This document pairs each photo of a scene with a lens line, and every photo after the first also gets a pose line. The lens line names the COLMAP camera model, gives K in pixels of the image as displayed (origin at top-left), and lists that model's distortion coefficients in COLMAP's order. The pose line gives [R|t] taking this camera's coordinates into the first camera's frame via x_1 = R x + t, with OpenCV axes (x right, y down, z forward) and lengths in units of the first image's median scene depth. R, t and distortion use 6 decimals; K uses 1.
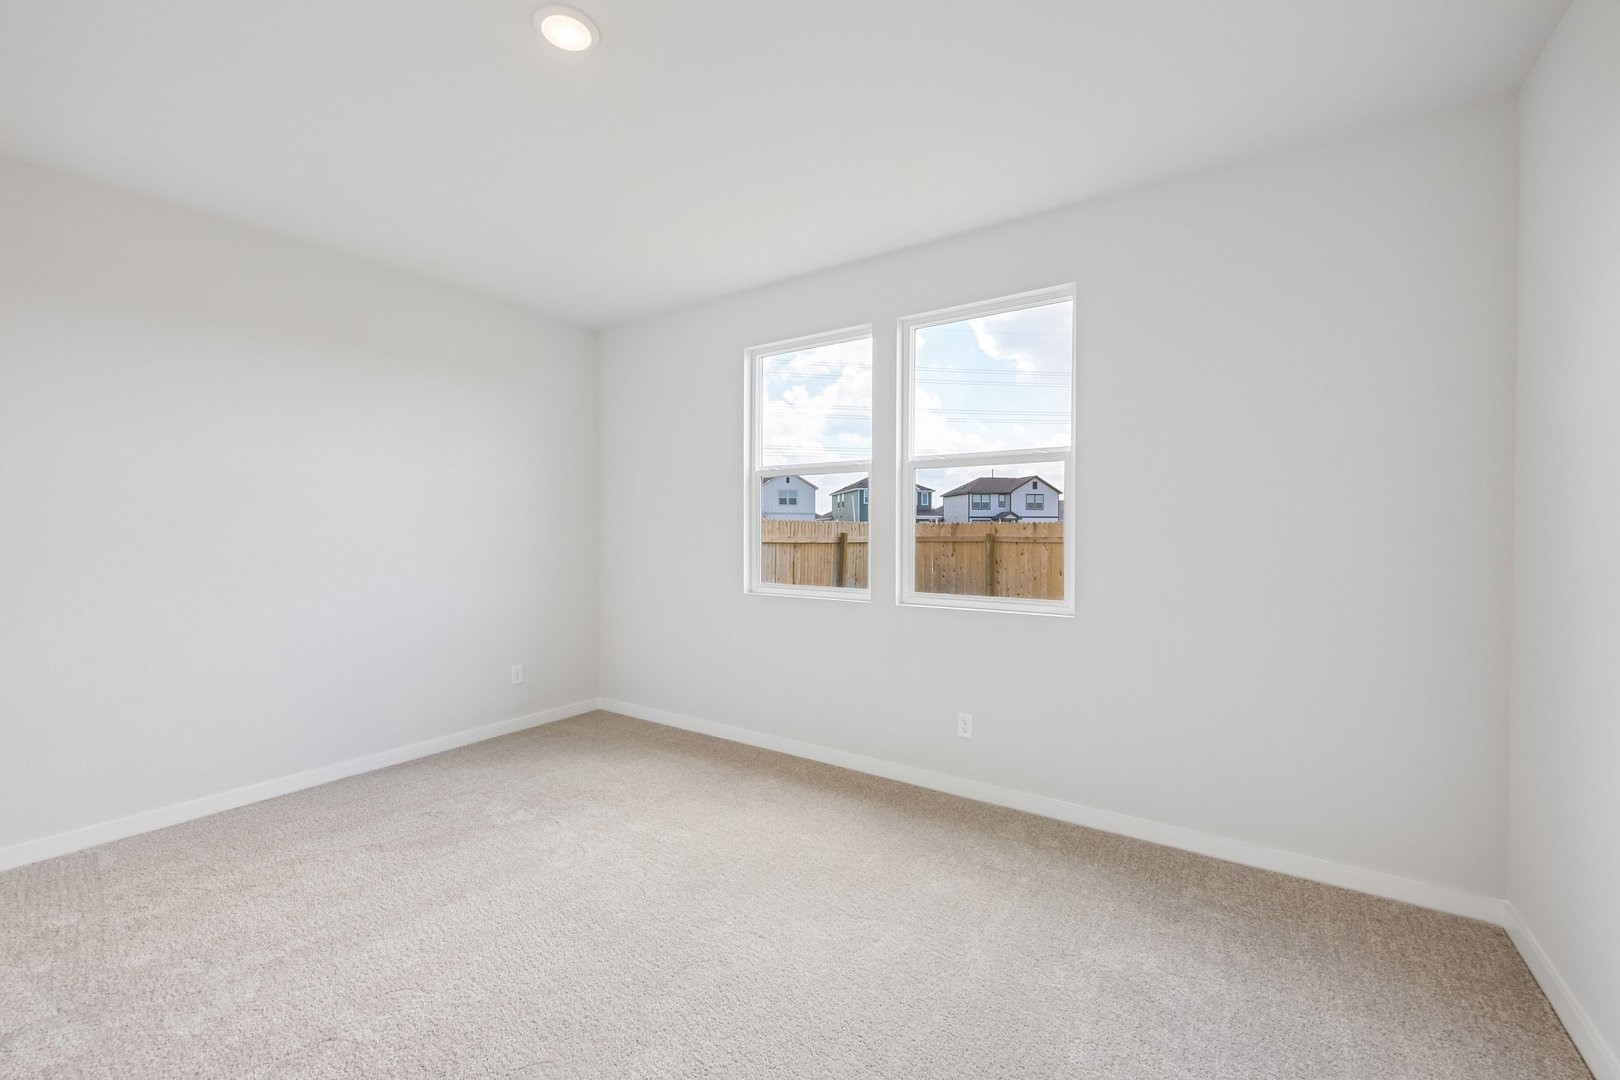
lens RADIAL K [[669.2, 0, 810.0], [0, 669.2, 540.0], [0, 0, 1]] dist [0.000668, -0.000014]
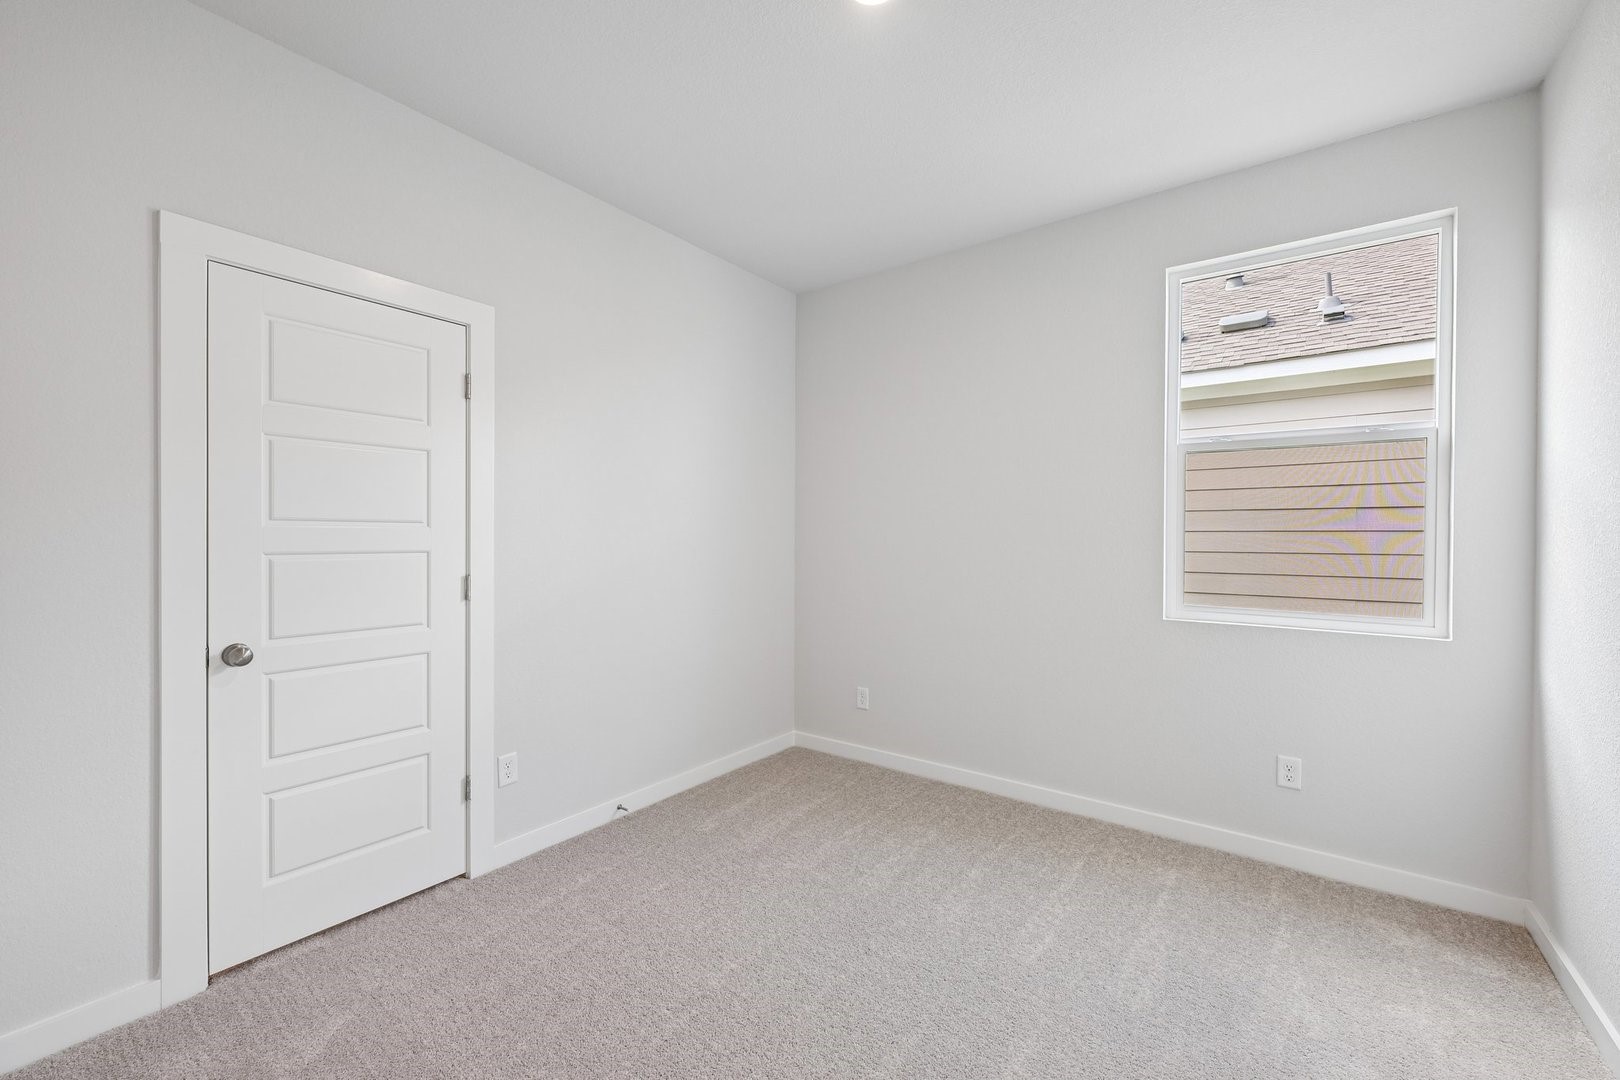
lens RADIAL K [[646.8, 0, 810.0], [0, 646.8, 540.0], [0, 0, 1]] dist [-0.001089, -0.000085]
pose [[0.999945, 0.000604, -0.010478, -0.303513], [-0.000584, 0.999998, 0.001924, -0.003807], [0.010480, -0.001918, 0.999943, 0.211676]]
